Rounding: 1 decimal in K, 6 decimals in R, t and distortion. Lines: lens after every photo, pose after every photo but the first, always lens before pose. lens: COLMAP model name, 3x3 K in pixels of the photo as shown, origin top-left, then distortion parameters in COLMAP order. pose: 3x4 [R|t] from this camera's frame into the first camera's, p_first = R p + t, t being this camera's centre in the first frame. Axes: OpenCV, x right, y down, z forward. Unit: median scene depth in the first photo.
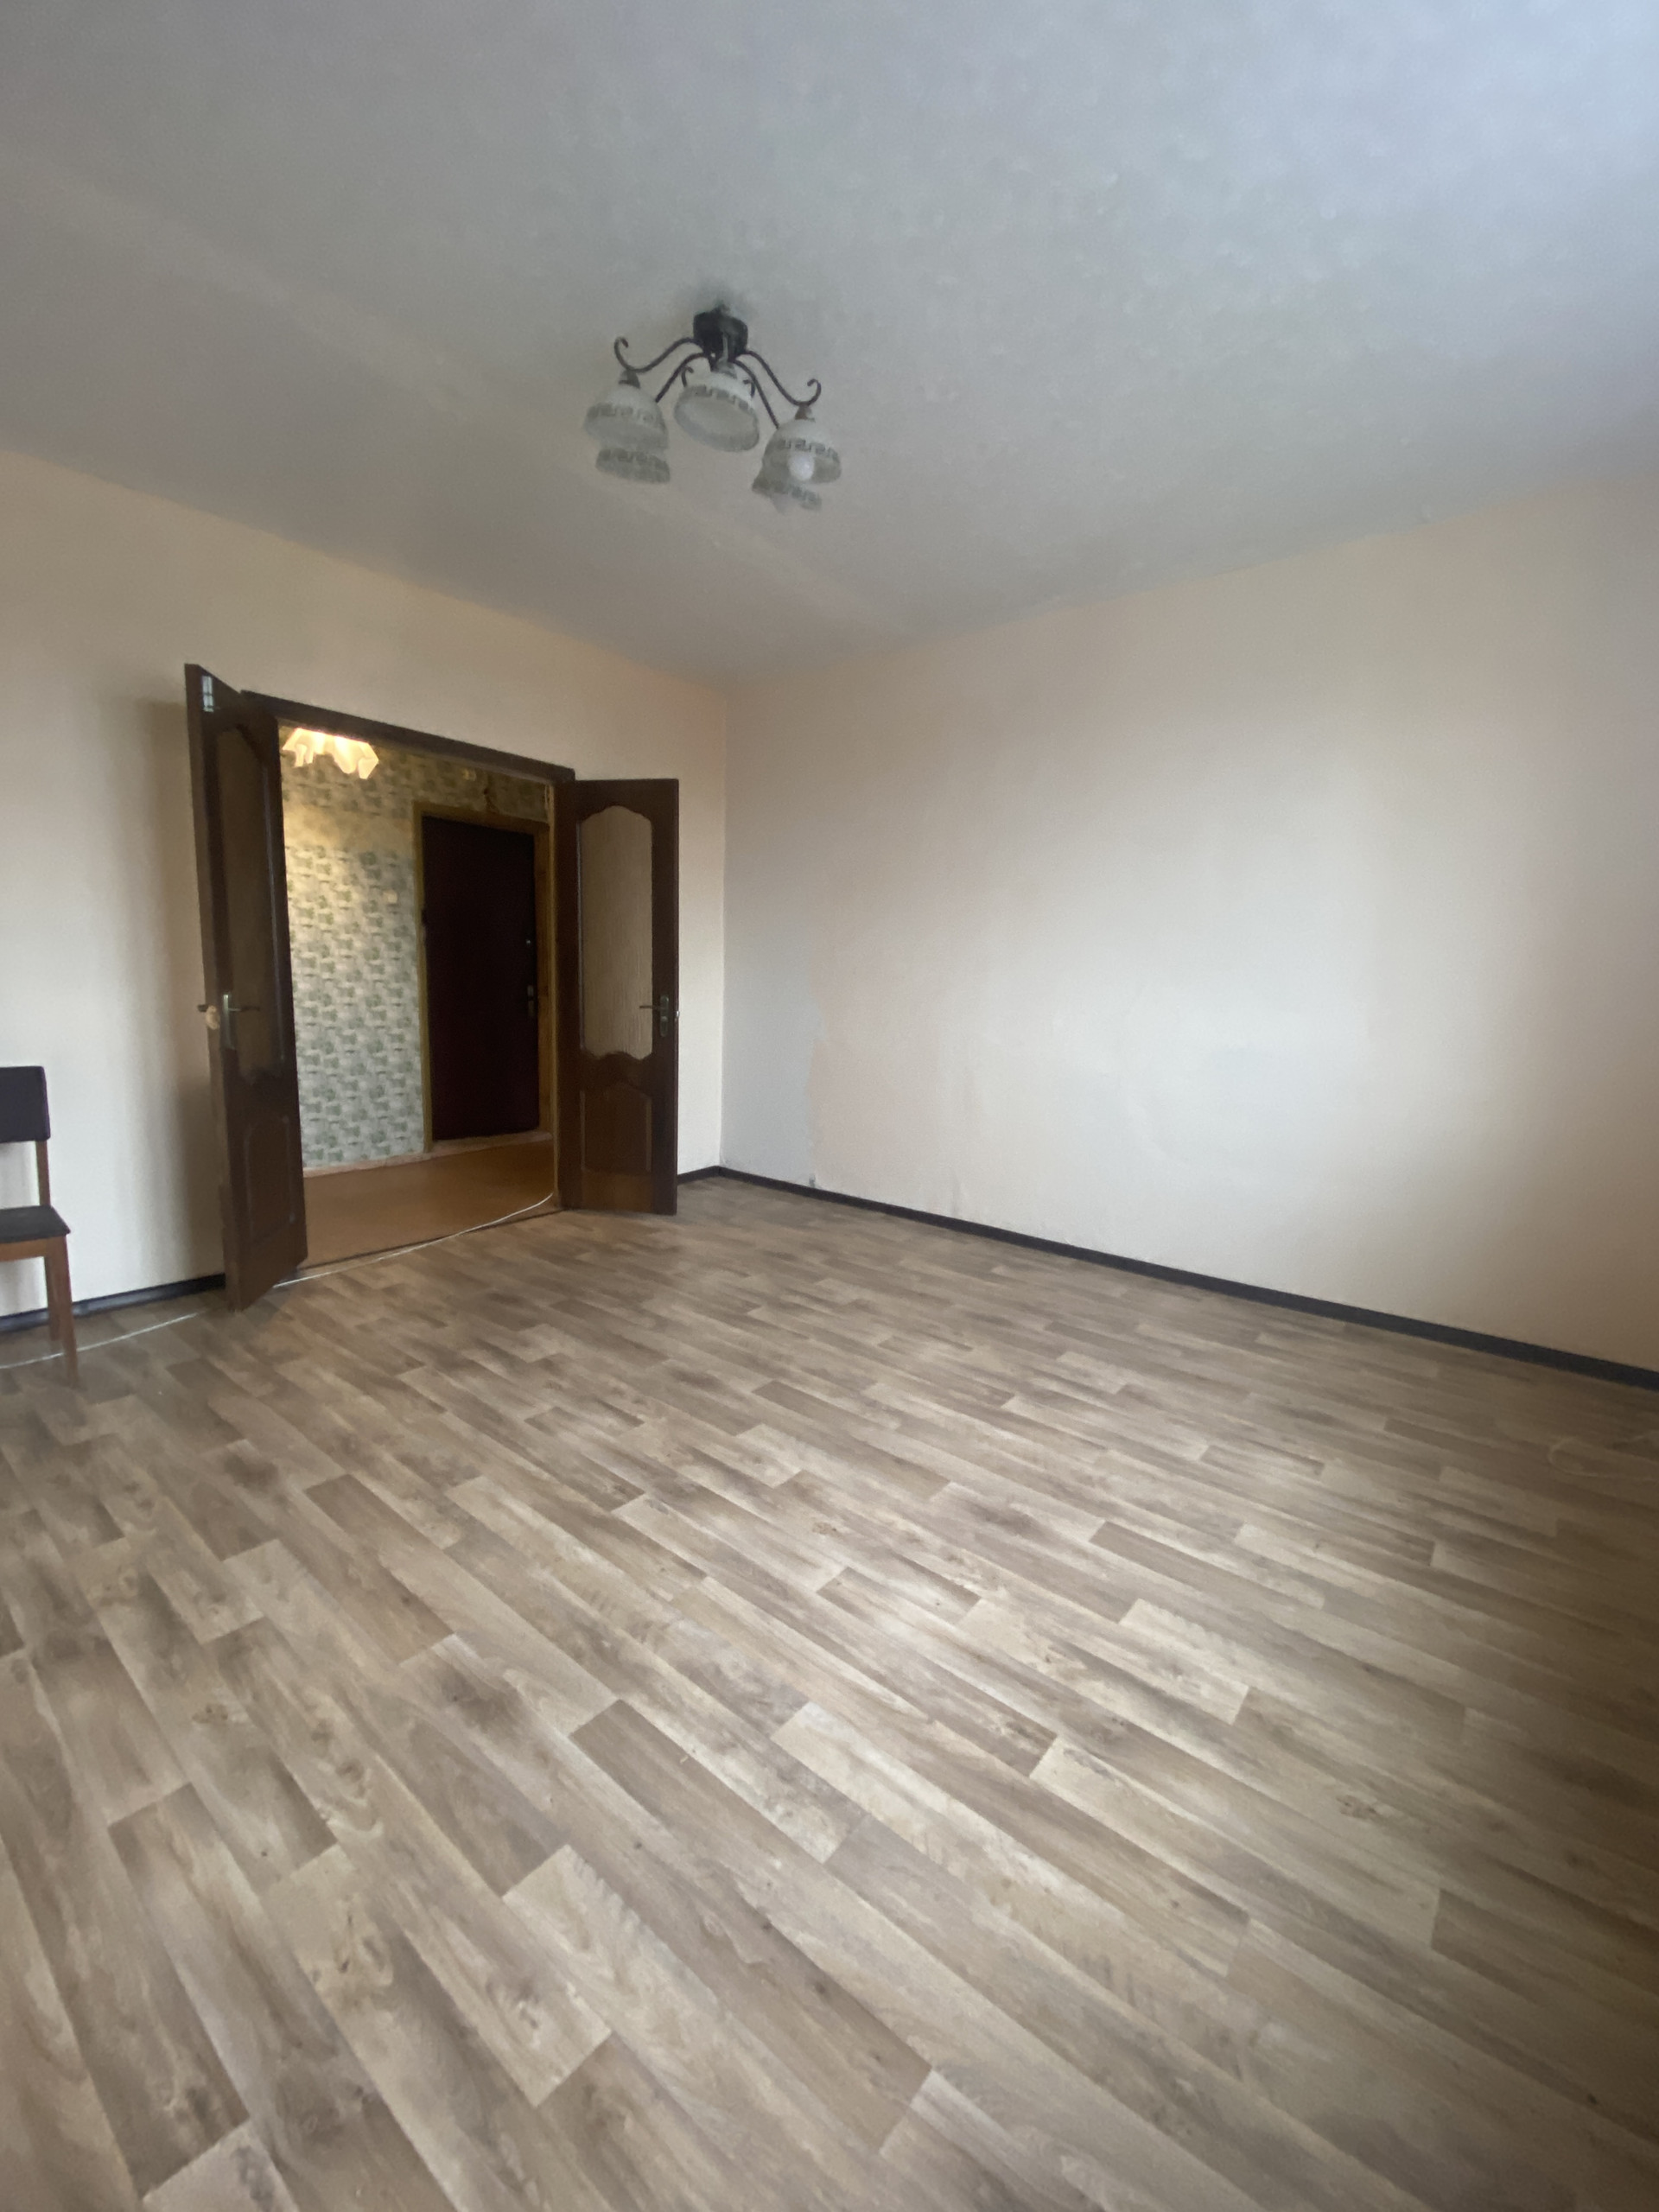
lens RADIAL K [[920.0, 0, 829.5], [0, 920.0, 1106.0], [0, 0, 1]] dist [-0.023240, -0.000759]
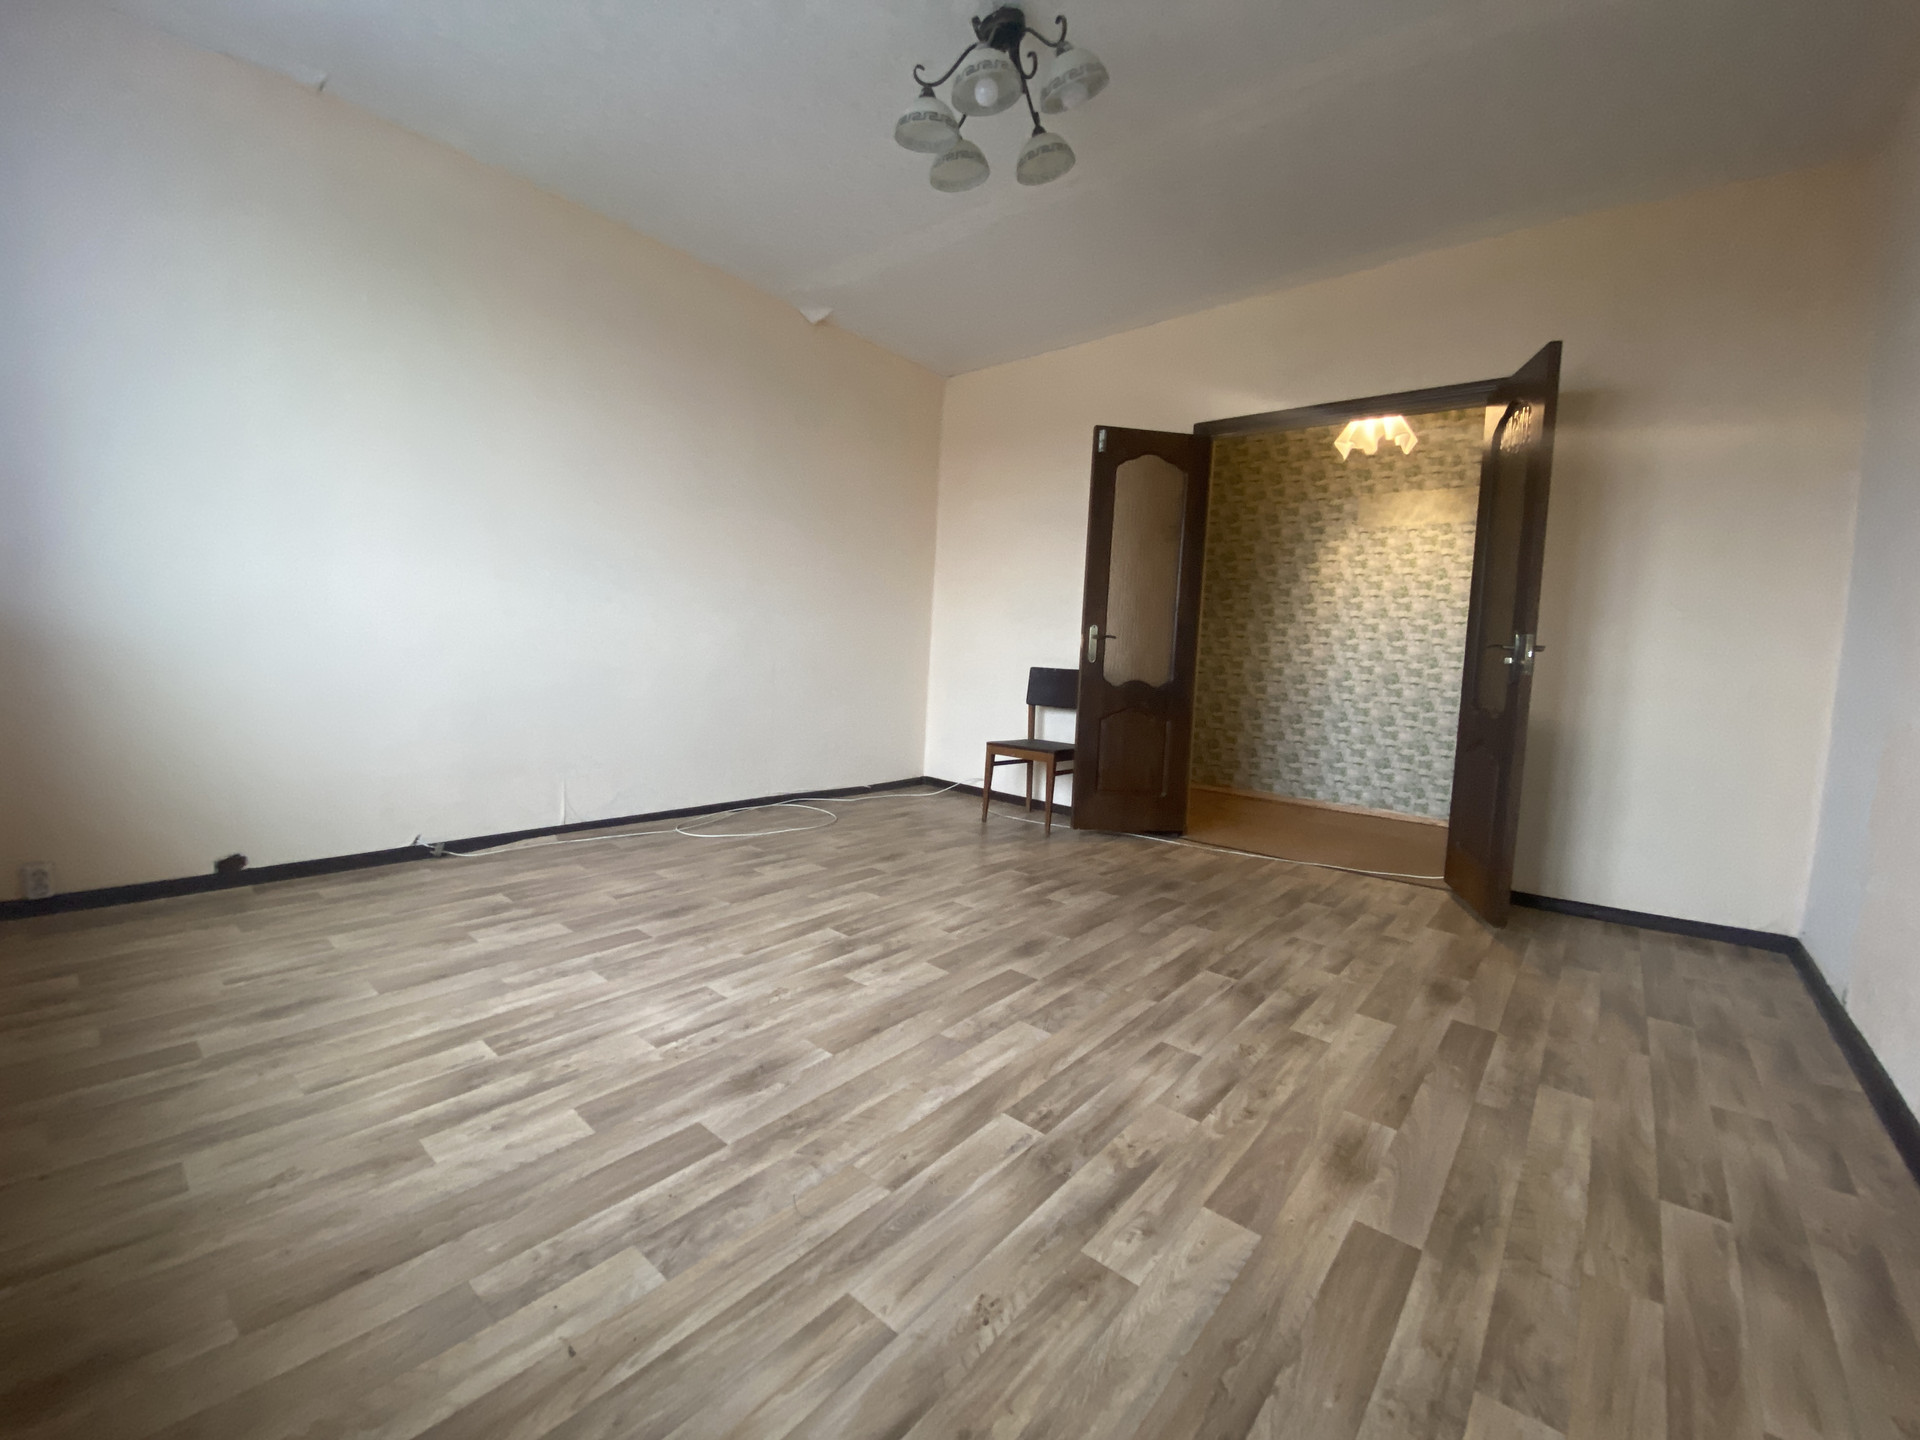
lens RADIAL K [[798.6, 0, 960.0], [0, 798.6, 720.0], [0, 0, 1]] dist [-0.023240, -0.000759]
pose [[-0.016475, 0.077018, -0.996894, 1.109384], [-0.203810, 0.975837, 0.078759, -0.025259], [0.978872, 0.204475, -0.000380, 1.267413]]
